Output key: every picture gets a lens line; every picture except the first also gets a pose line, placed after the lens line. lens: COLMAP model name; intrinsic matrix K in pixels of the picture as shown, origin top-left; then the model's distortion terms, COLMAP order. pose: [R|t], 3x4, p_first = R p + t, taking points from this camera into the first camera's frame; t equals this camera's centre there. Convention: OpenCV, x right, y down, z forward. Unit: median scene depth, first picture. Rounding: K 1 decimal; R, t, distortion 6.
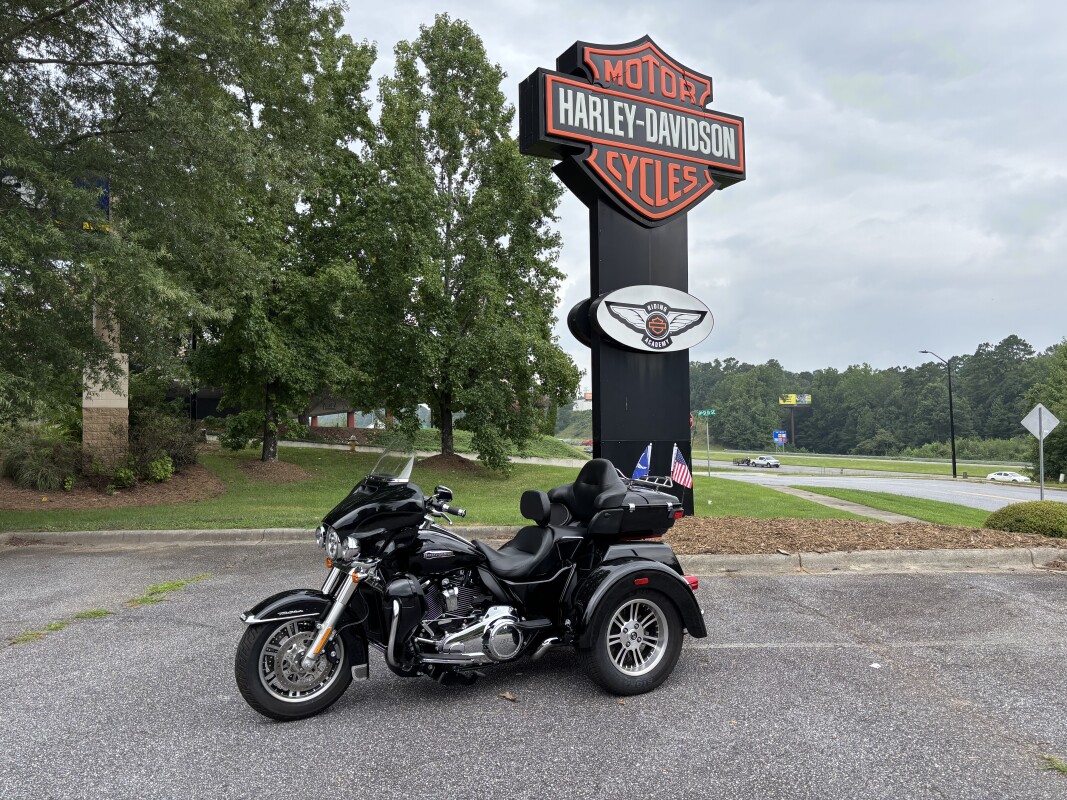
lens RADIAL K [[809.3, 0, 537.7], [0, 809.3, 391.8], [0, 0, 1]] dist [0.084131, -0.088595]
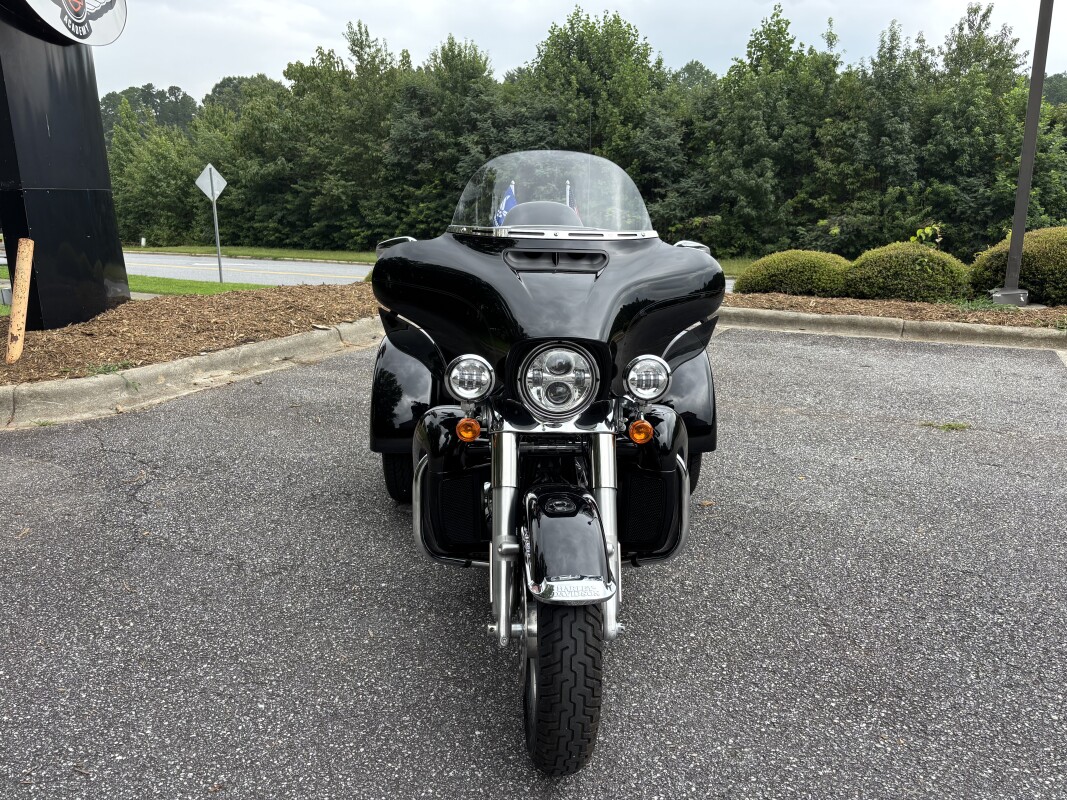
lens RADIAL K [[809.3, 0, 537.7], [0, 809.3, 391.8], [0, 0, 1]] dist [0.084131, -0.088595]
pose [[0.457760, -0.200820, 0.866099, -0.114672], [-0.045425, 0.967601, 0.248364, 0.013935], [-0.887915, -0.153033, 0.433807, 0.143185]]
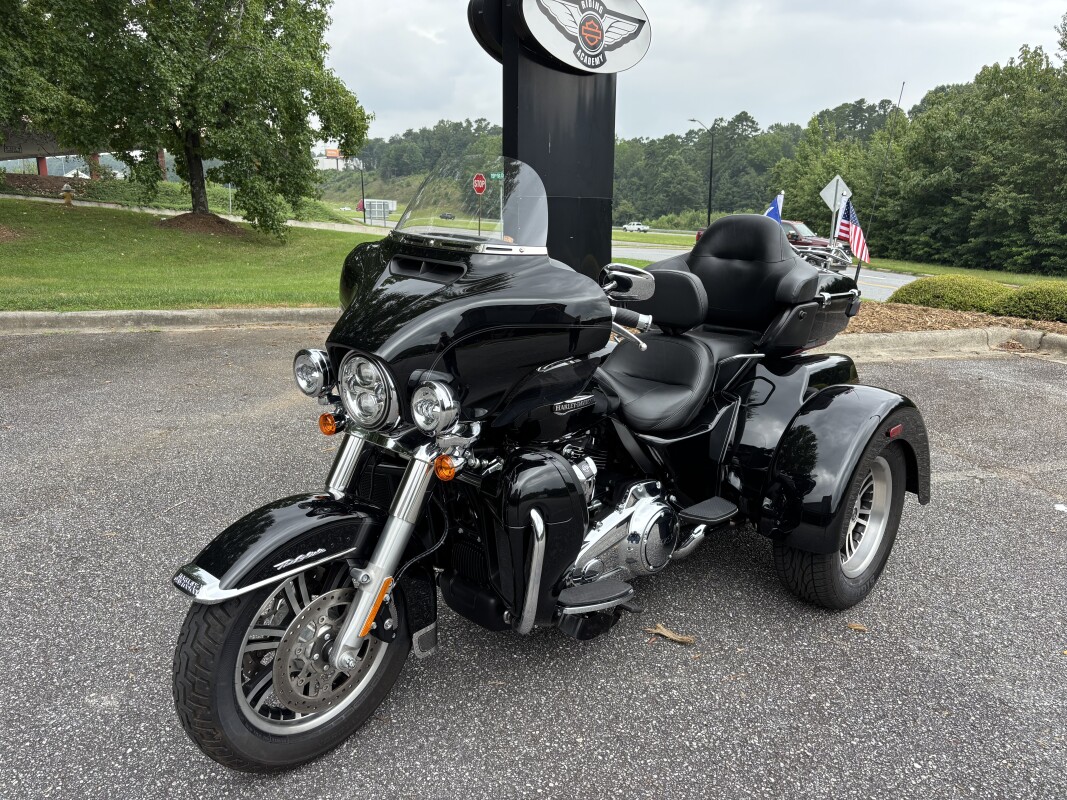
lens RADIAL K [[813.3, 0, 533.5], [0, 813.3, 400.0], [0, 0, 1]] dist [0.044971, -0.068431]
pose [[0.951771, -0.043816, 0.303665, -0.054863], [-0.045726, 0.958438, 0.281612, 0.011456], [-0.303383, -0.281916, 0.910210, 0.105511]]
